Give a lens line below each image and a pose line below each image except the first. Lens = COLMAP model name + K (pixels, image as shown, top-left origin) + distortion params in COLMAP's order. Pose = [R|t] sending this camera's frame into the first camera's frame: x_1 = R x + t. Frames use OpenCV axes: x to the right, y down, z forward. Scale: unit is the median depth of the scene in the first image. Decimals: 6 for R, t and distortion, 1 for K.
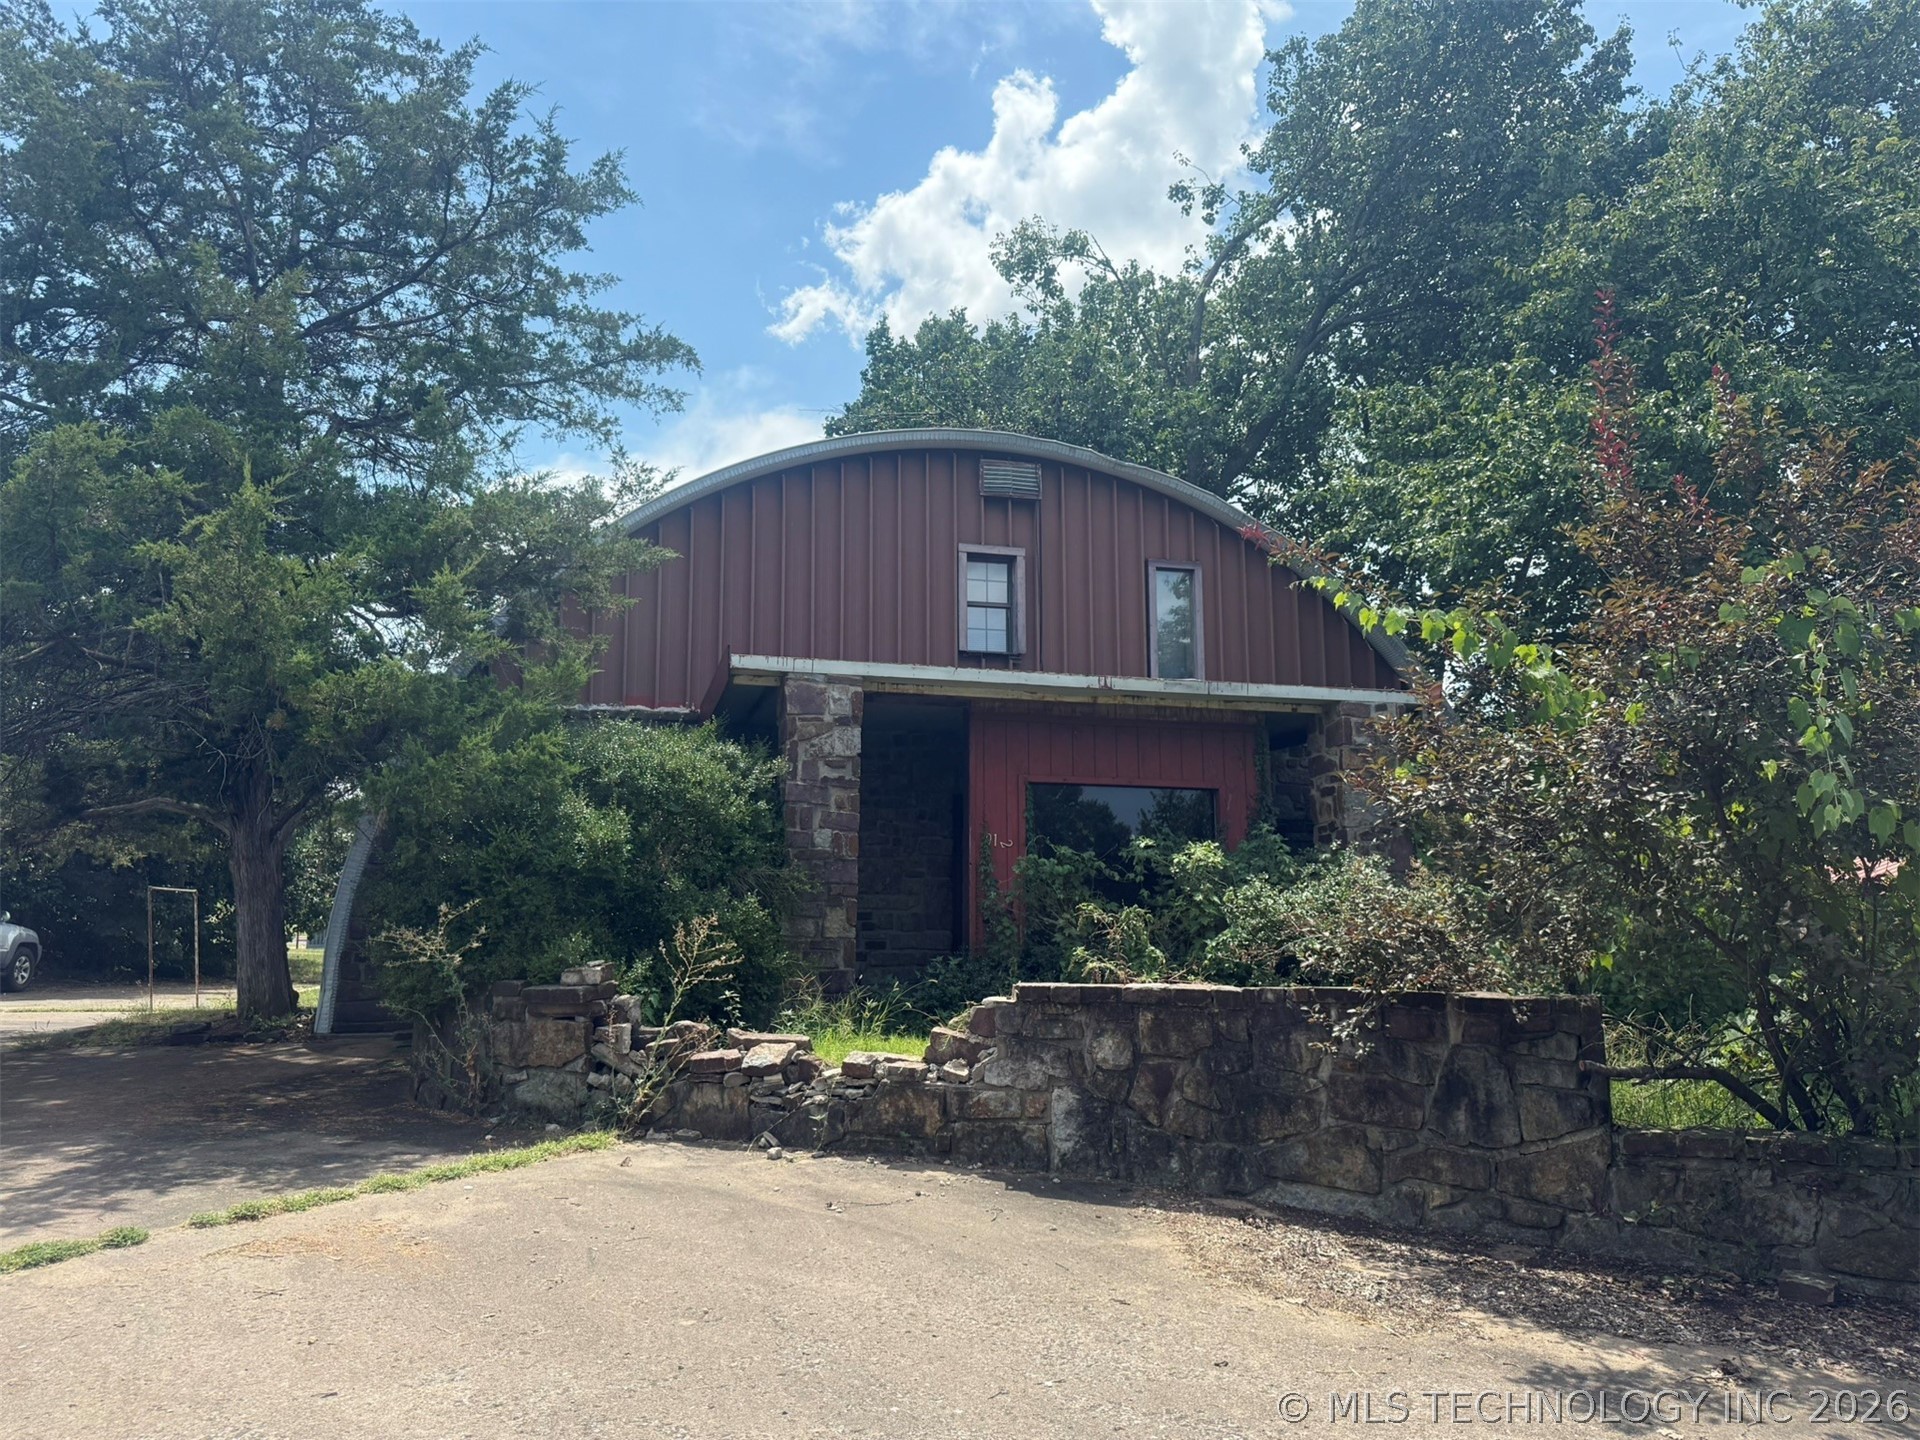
lens RADIAL K [[1359.5, 0, 952.9], [0, 1359.5, 701.6], [0, 0, 1]] dist [0.118039, -0.161239]
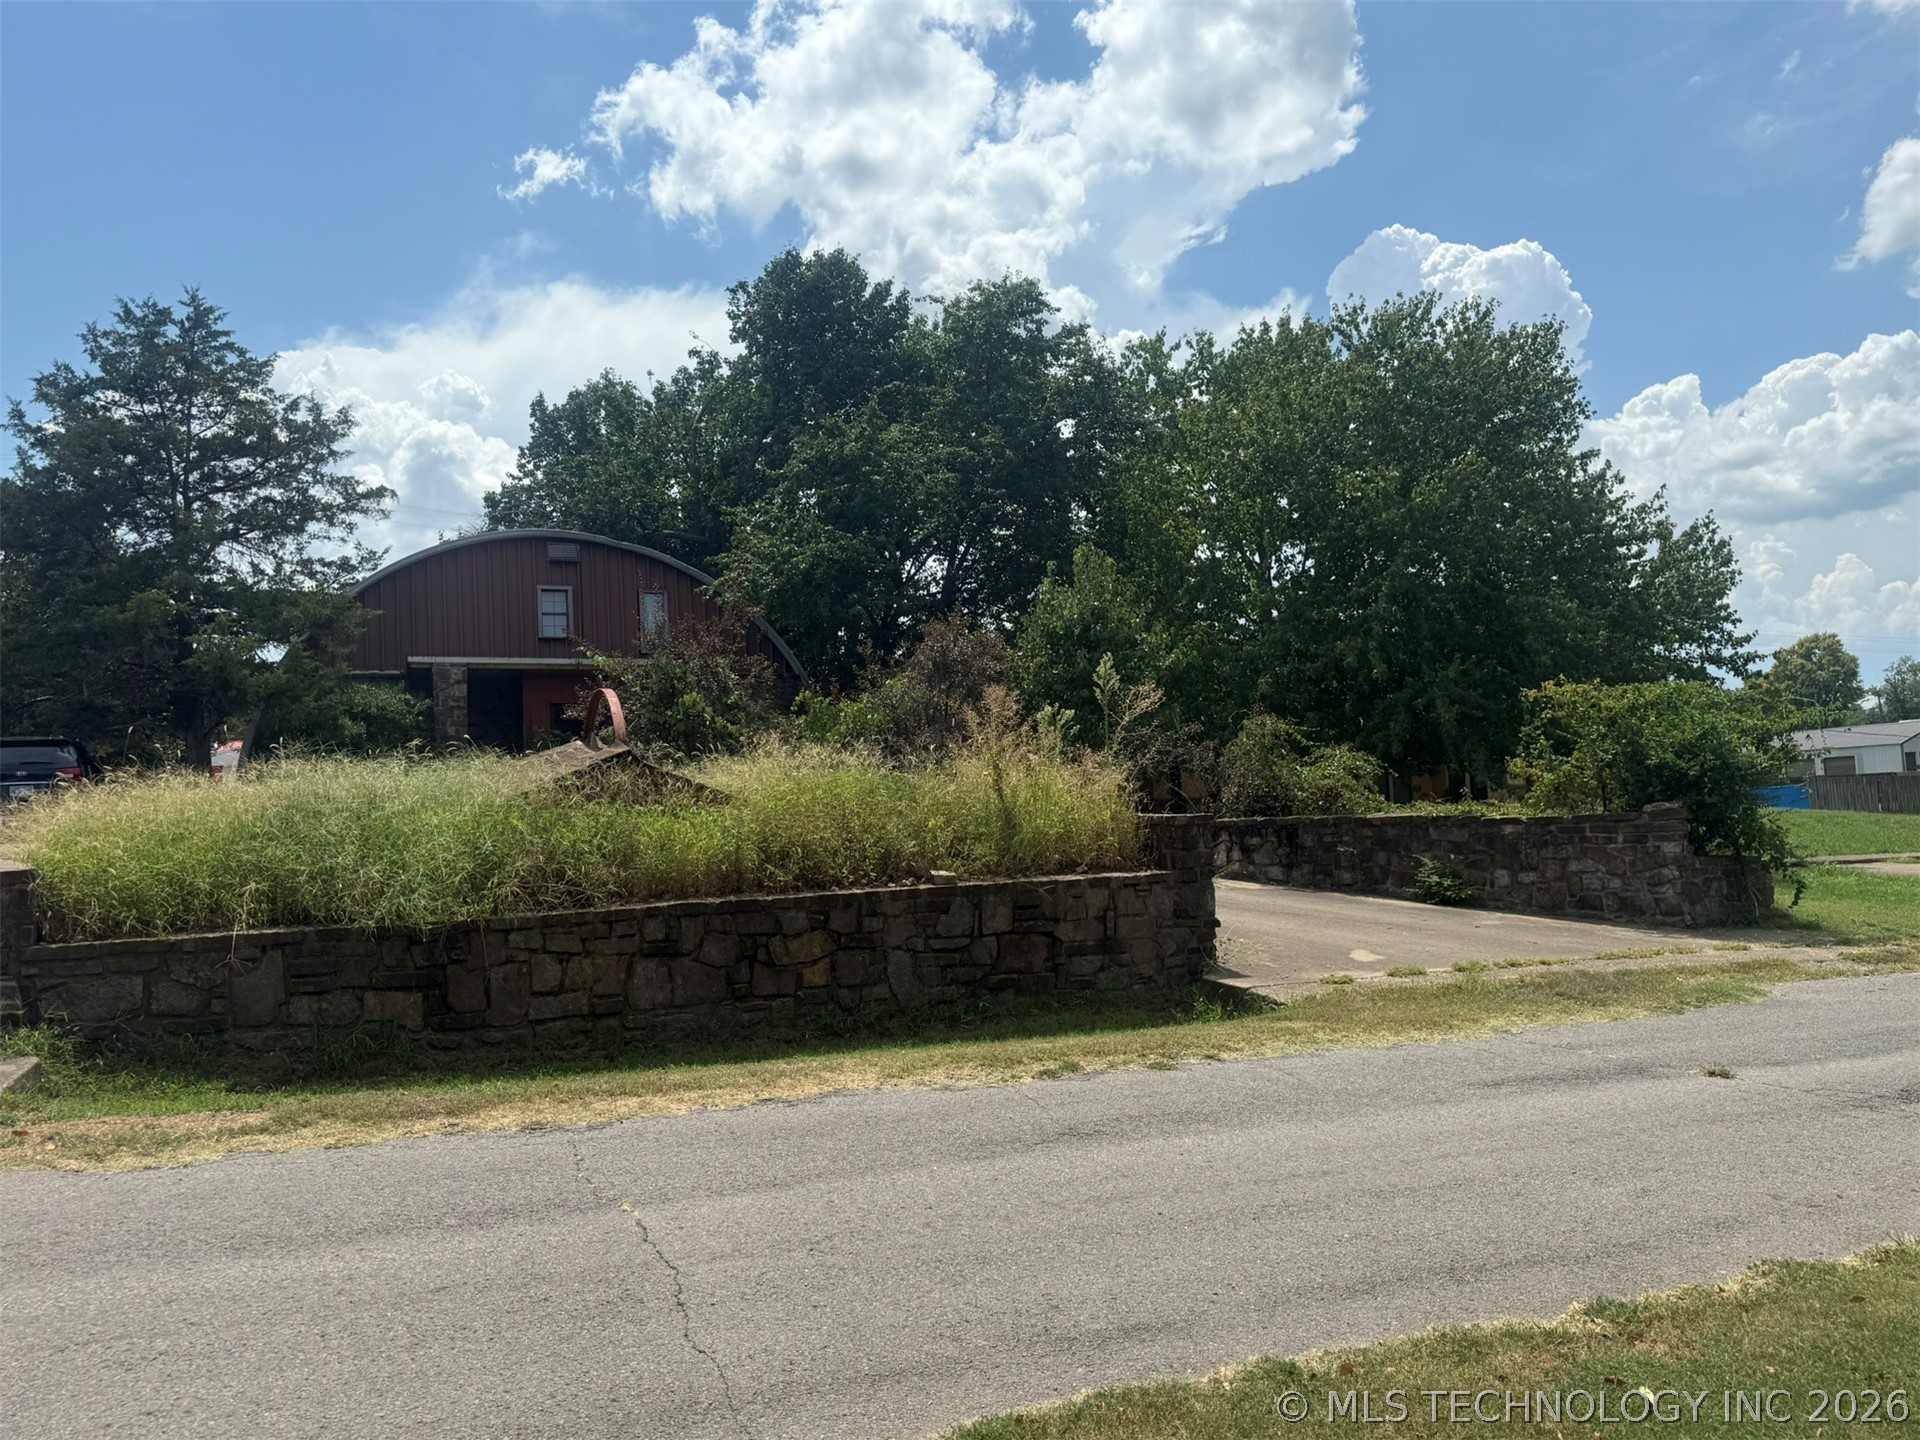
lens RADIAL K [[1331.3, 0, 933.9], [0, 1331.3, 713.2], [0, 0, 1]] dist [0.084006, -0.102506]
pose [[0.990412, -0.034949, 0.133654, 0.439250], [0.022775, 0.995540, 0.091553, -0.131183], [-0.136258, -0.087631, 0.986790, -1.496419]]
